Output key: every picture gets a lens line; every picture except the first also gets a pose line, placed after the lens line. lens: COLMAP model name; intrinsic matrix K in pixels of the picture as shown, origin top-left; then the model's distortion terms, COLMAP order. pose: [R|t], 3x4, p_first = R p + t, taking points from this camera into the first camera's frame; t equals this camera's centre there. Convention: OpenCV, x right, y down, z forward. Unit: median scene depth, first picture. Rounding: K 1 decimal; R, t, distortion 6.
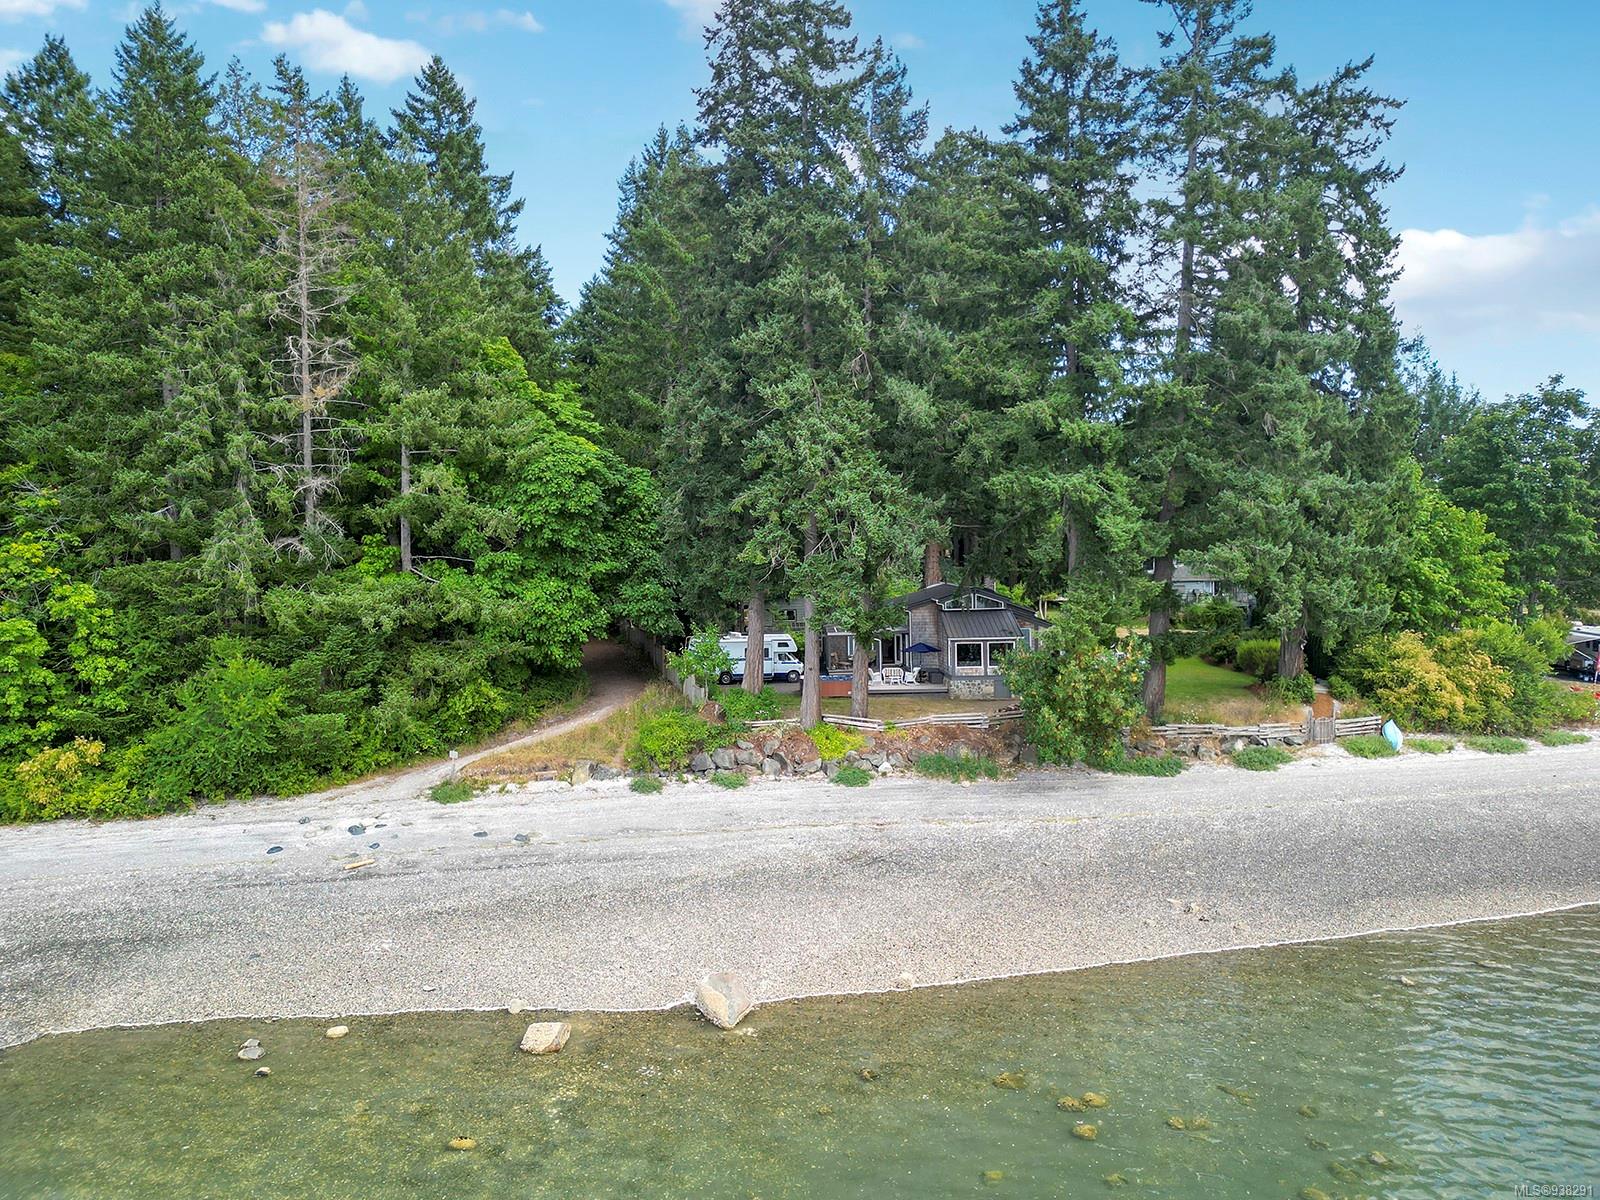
lens RADIAL K [[1136.6, 0, 800.0], [0, 1136.6, 600.0], [0, 0, 1]] dist [0.044401, -0.000201]
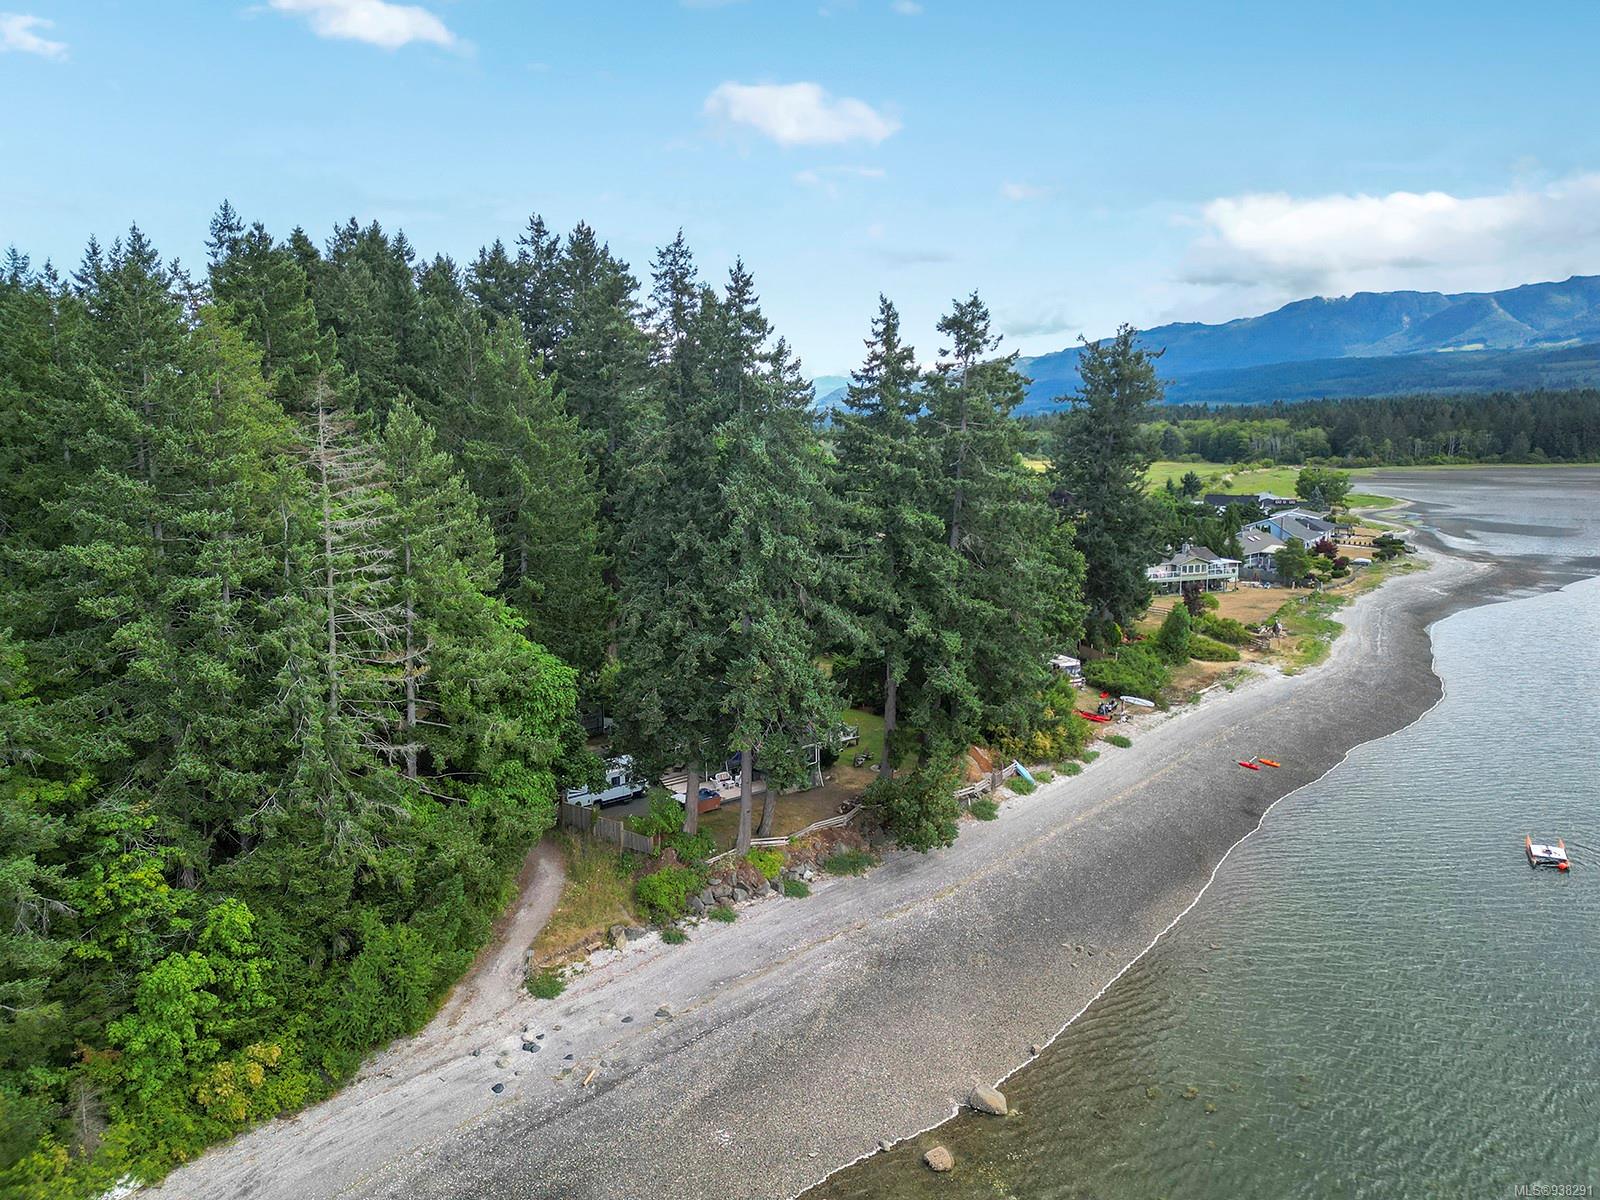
lens RADIAL K [[1136.6, 0, 800.0], [0, 1136.6, 600.0], [0, 0, 1]] dist [0.044401, -0.000201]
pose [[0.804117, -0.088651, 0.587824, -0.723189], [0.030132, 0.993625, 0.108631, -0.338493], [-0.593707, -0.069640, 0.801662, -0.083226]]
